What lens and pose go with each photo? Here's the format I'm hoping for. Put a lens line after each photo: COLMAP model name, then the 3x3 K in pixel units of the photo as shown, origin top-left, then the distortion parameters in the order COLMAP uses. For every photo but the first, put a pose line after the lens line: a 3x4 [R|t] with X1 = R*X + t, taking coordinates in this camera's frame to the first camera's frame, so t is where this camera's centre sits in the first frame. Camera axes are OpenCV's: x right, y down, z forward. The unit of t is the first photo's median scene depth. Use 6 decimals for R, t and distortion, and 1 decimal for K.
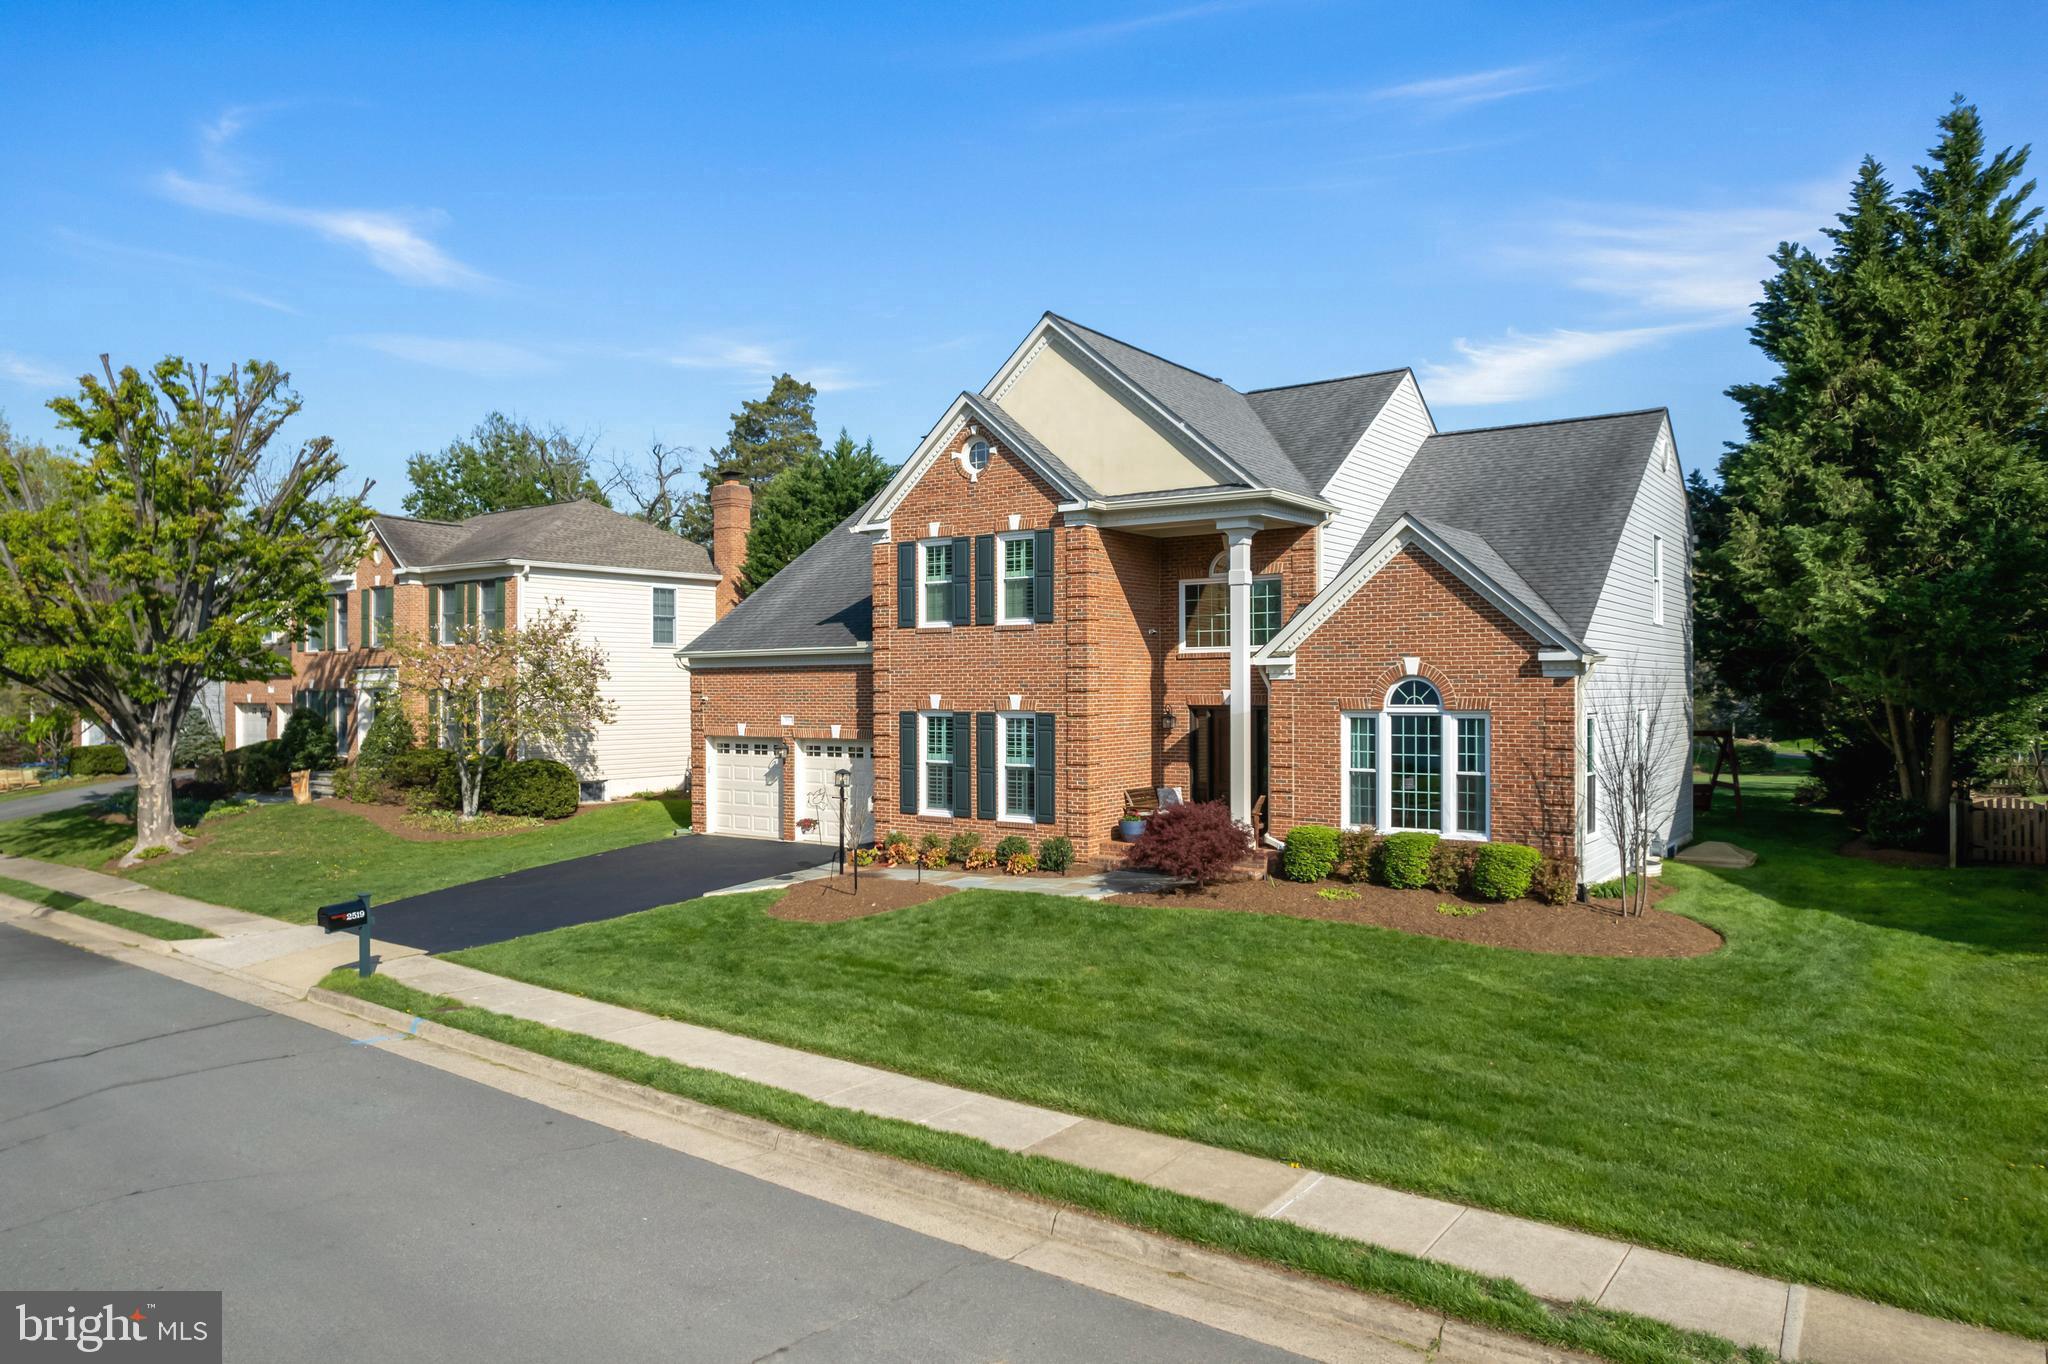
lens RADIAL K [[1317.6, 0, 1024.6], [0, 1317.6, 683.7], [0, 0, 1]] dist [-0.070856, 0.059561]
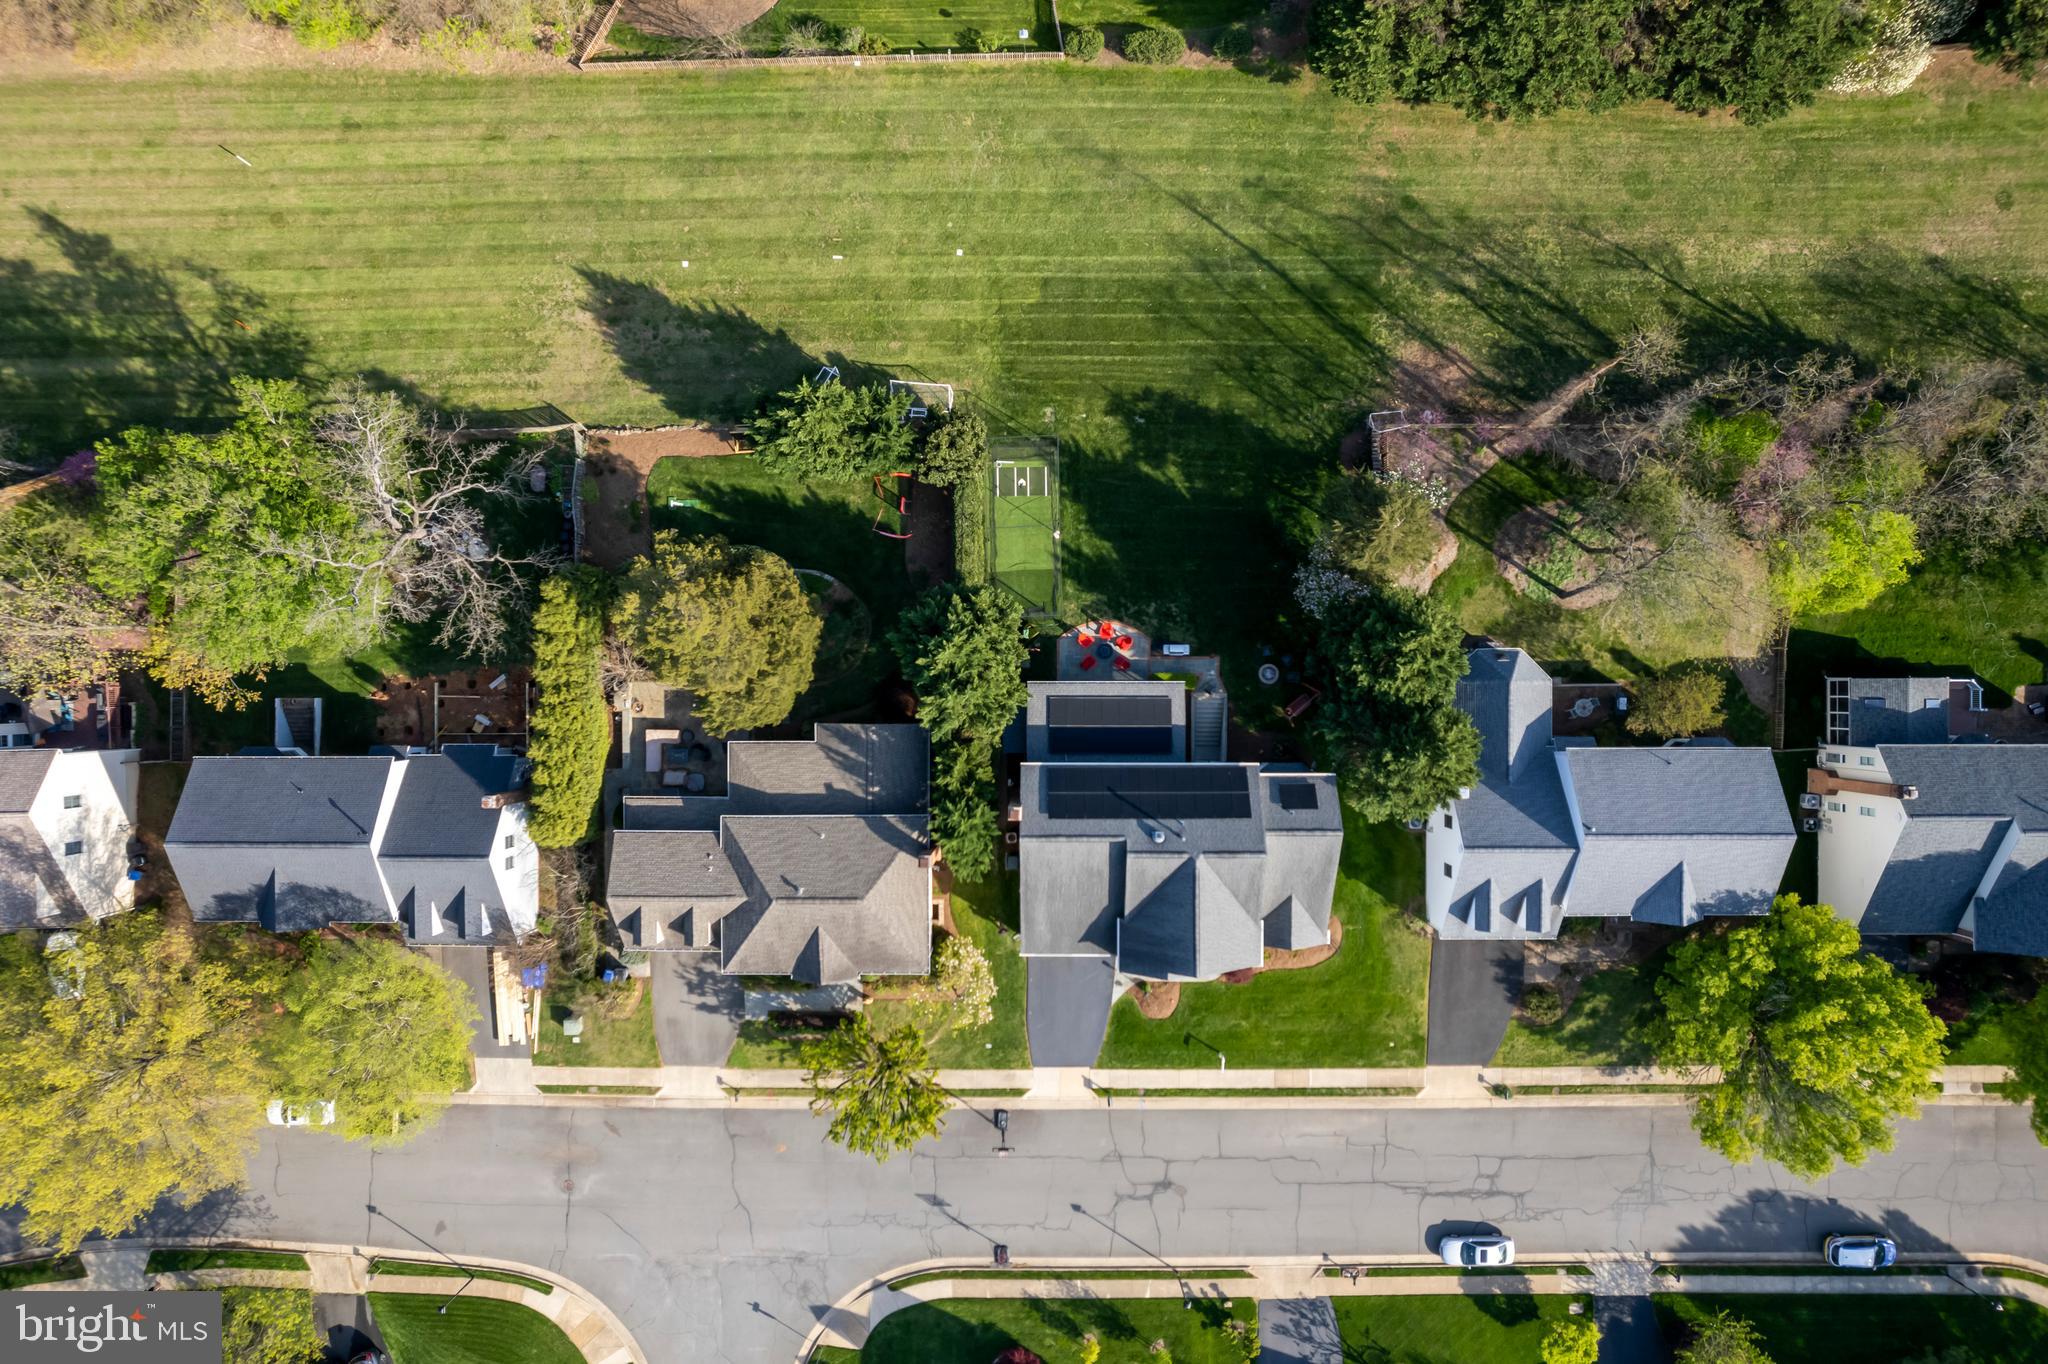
lens RADIAL K [[1348.4, 0, 1023.3], [0, 1348.4, 686.1], [0, 0, 1]] dist [-0.076381, 0.053618]
pose [[0.808435, -0.588548, -0.006651, 0.126181], [0.007697, -0.000728, 0.999970, -3.921697], [-0.588535, -0.808462, 0.003941, 1.986983]]
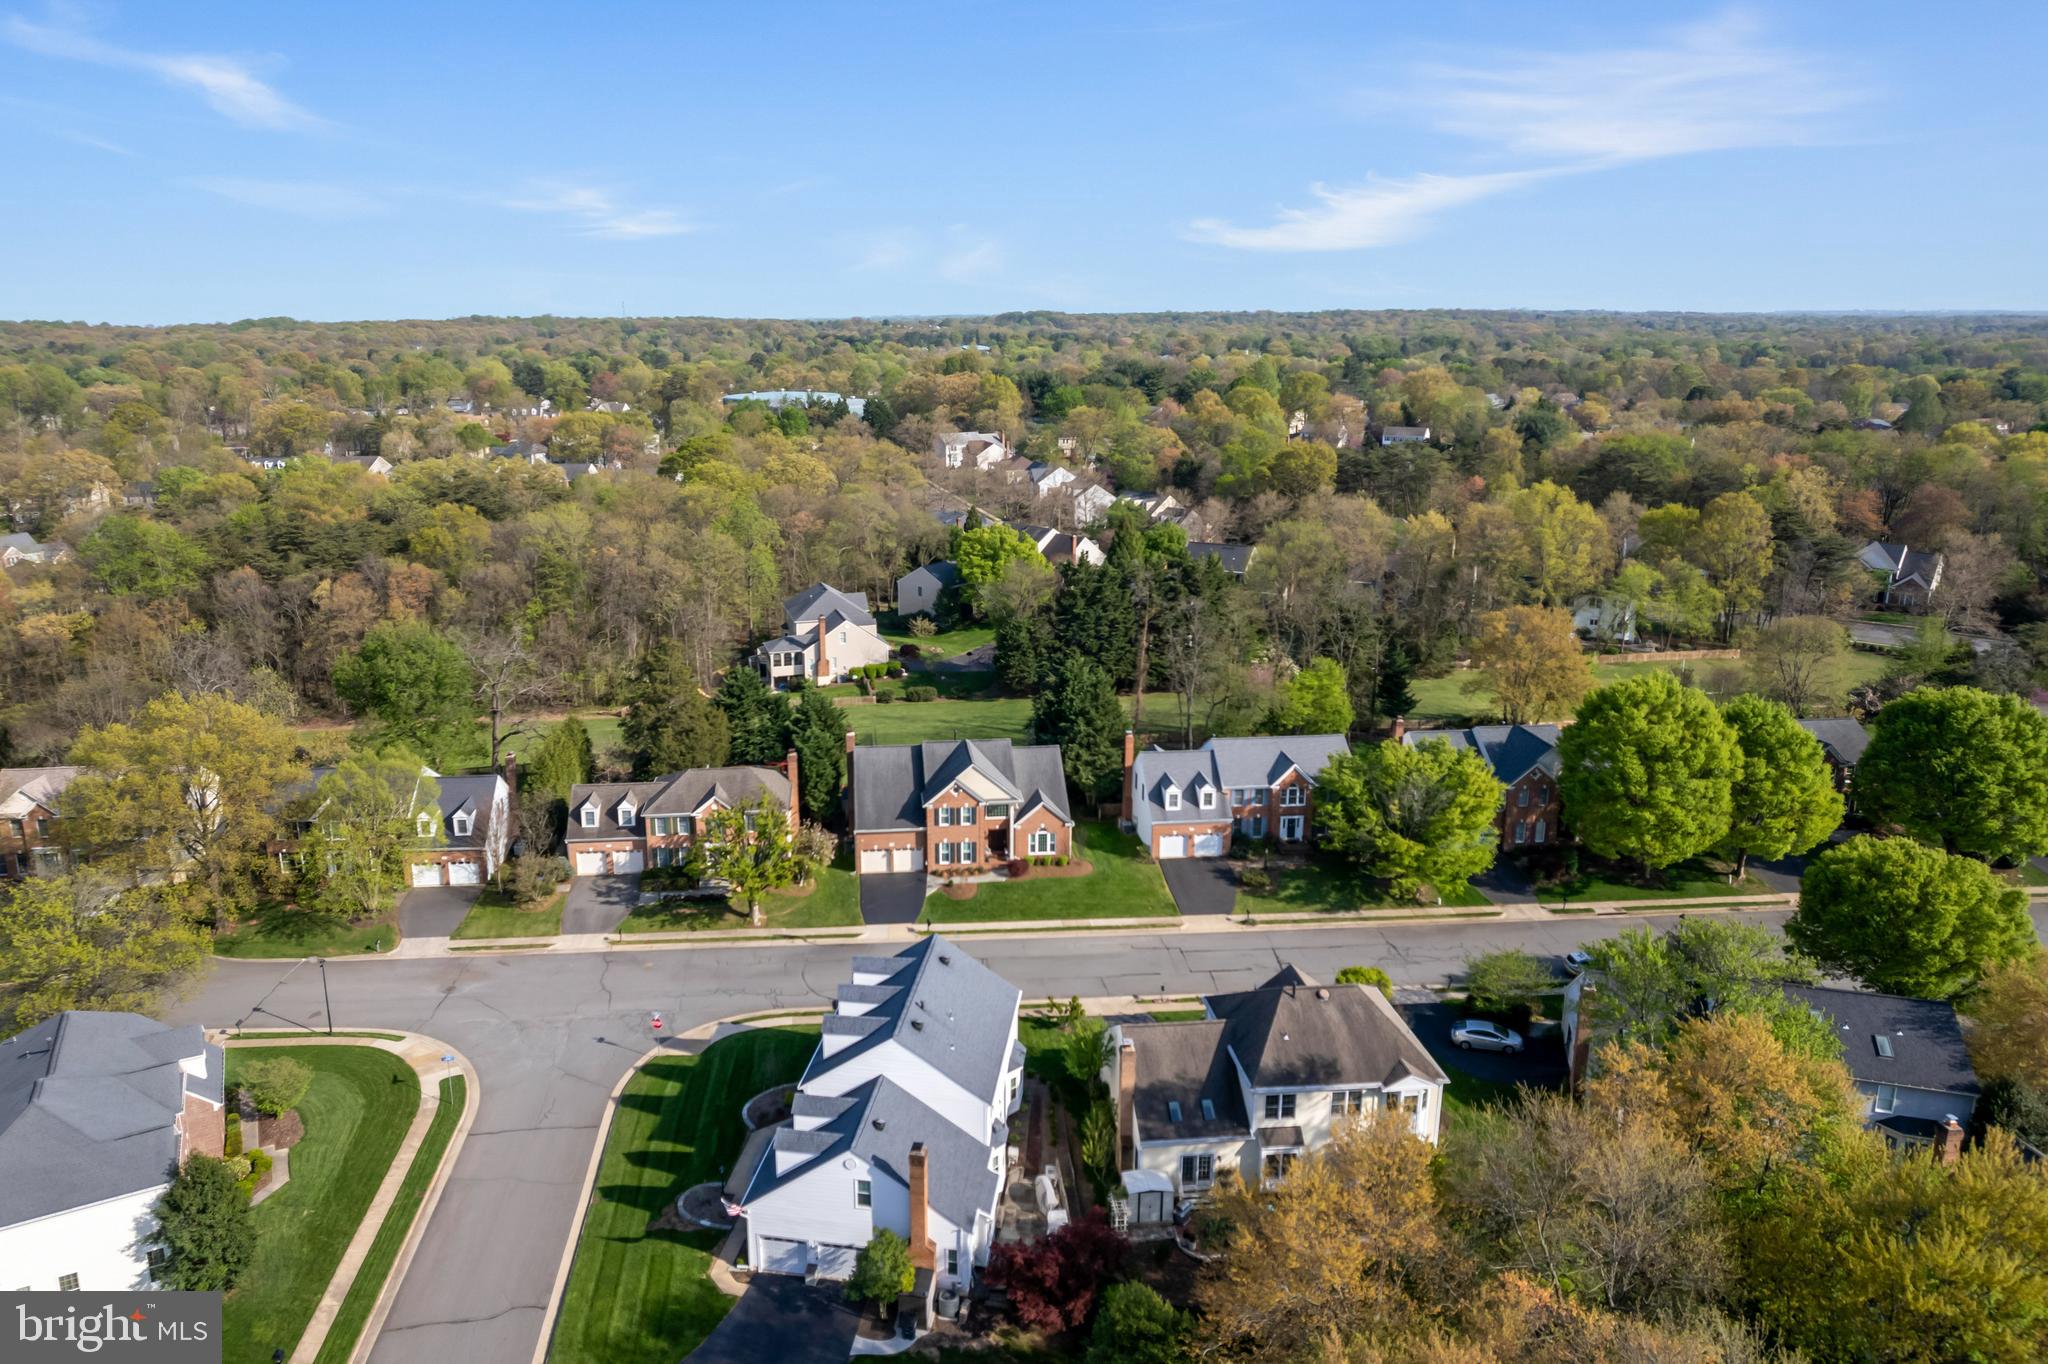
lens RADIAL K [[1351.0, 0, 937.9], [0, 1351.0, 628.4], [0, 0, 1]] dist [-0.055719, 0.038449]
pose [[0.769083, -0.150300, 0.621226, -3.363165], [0.006214, 0.973670, 0.227878, -2.064987], [-0.639119, -0.171397, 0.749767, -2.774447]]
